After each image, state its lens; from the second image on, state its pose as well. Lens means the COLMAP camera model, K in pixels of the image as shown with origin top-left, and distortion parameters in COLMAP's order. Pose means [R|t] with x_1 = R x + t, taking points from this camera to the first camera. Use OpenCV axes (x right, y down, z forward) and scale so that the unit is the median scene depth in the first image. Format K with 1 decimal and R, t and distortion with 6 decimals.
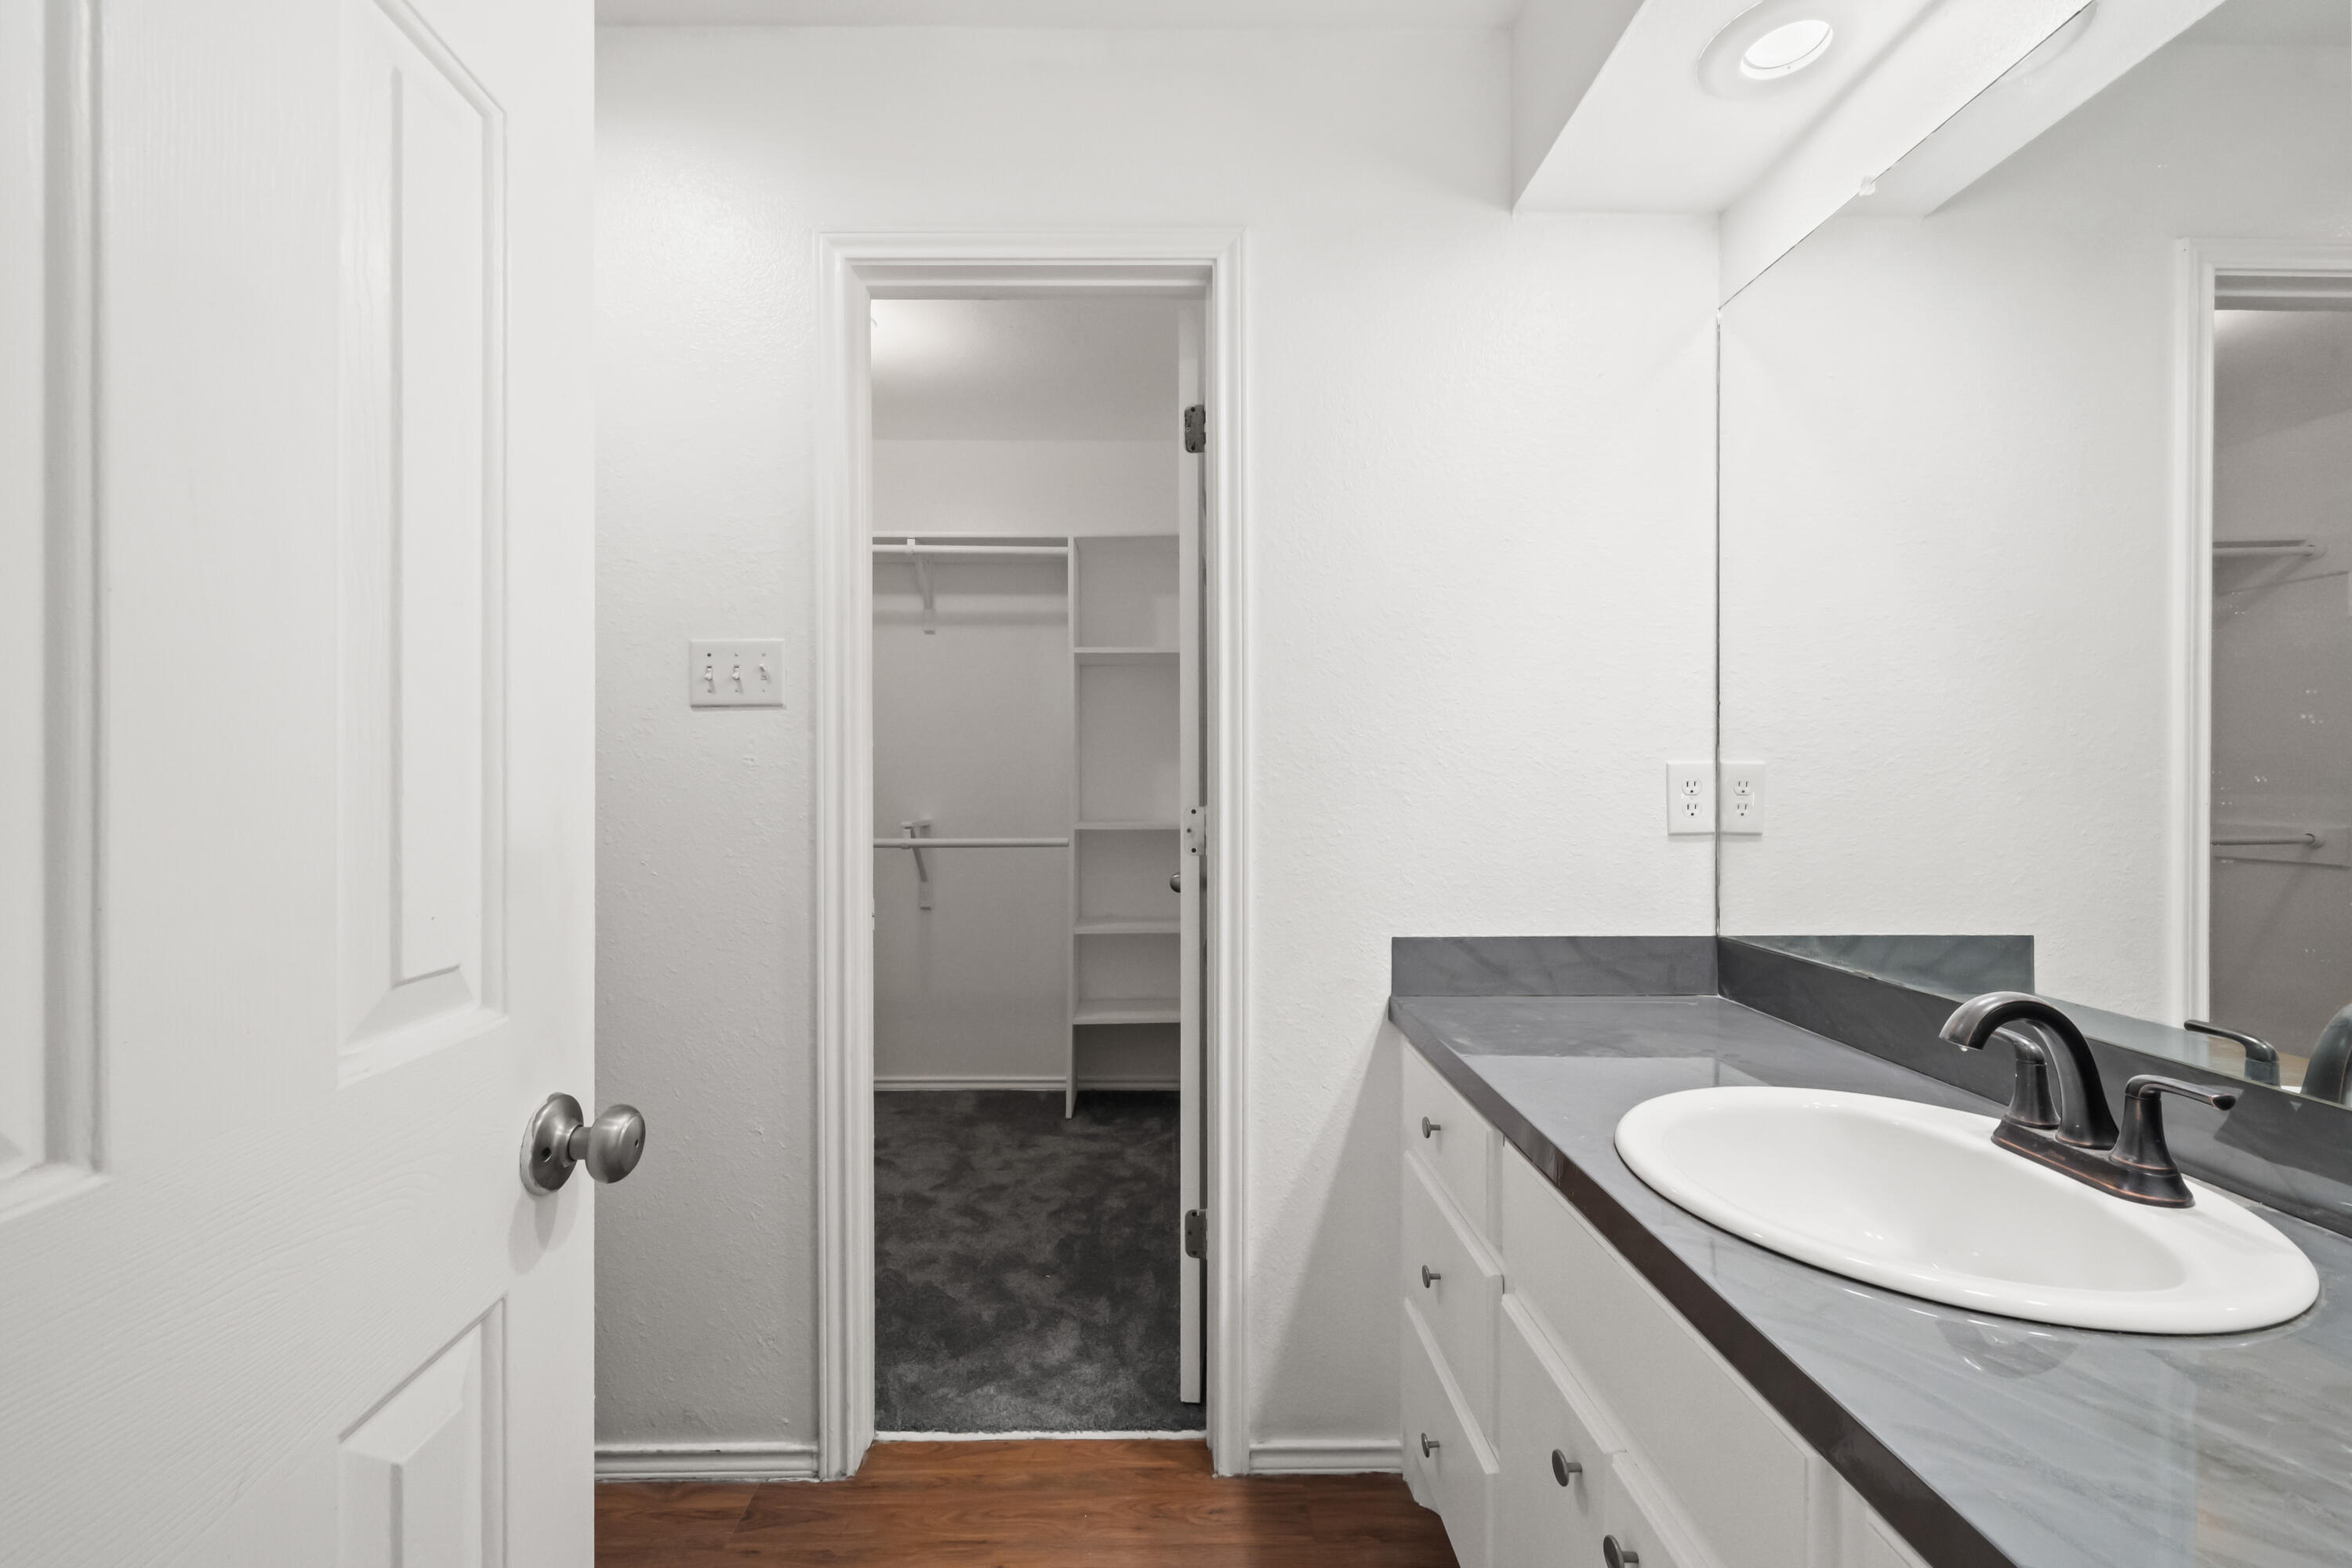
lens RADIAL K [[943.9, 0, 1164.6], [0, 943.9, 786.1], [0, 0, 1]] dist [-0.001680, -0.000437]
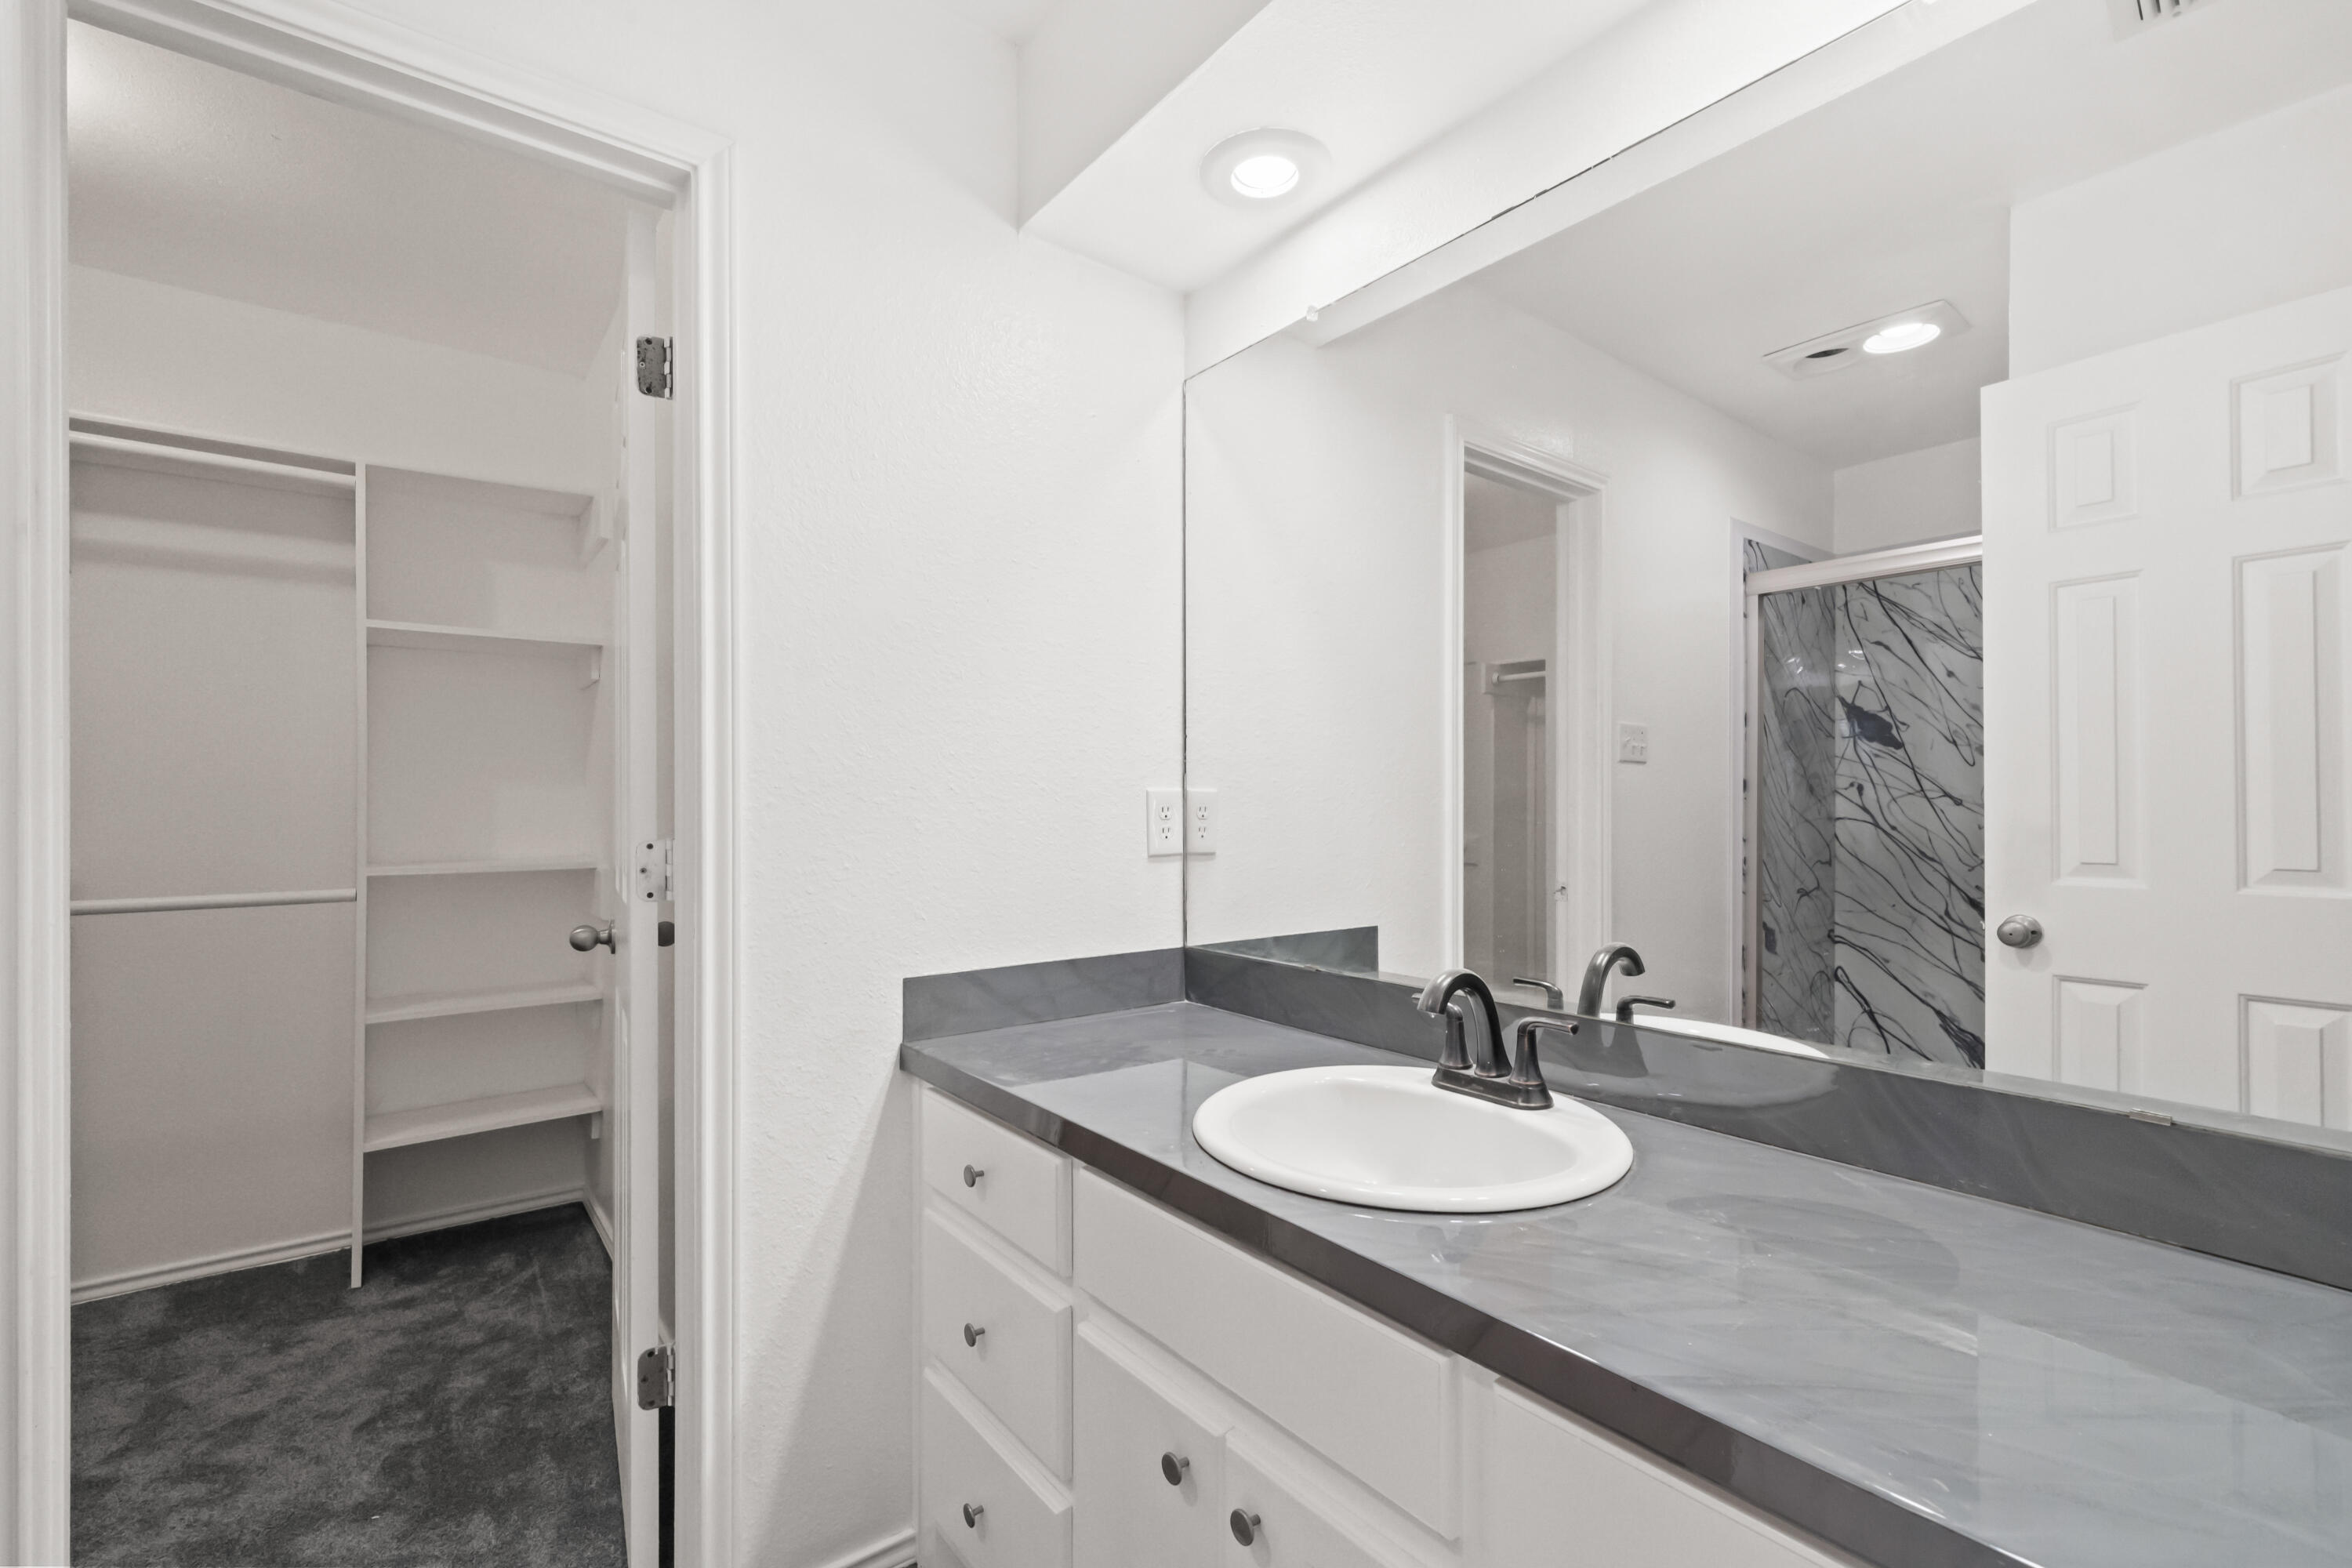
lens RADIAL K [[1014.9, 0, 1172.2], [0, 1014.9, 805.5], [0, 0, 1]] dist [-0.000152, 0.000849]
pose [[0.800110, -0.001498, 0.599852, -0.133887], [0.005201, 0.999977, -0.004439, -0.001487], [-0.599831, 0.006672, 0.800099, 0.053726]]
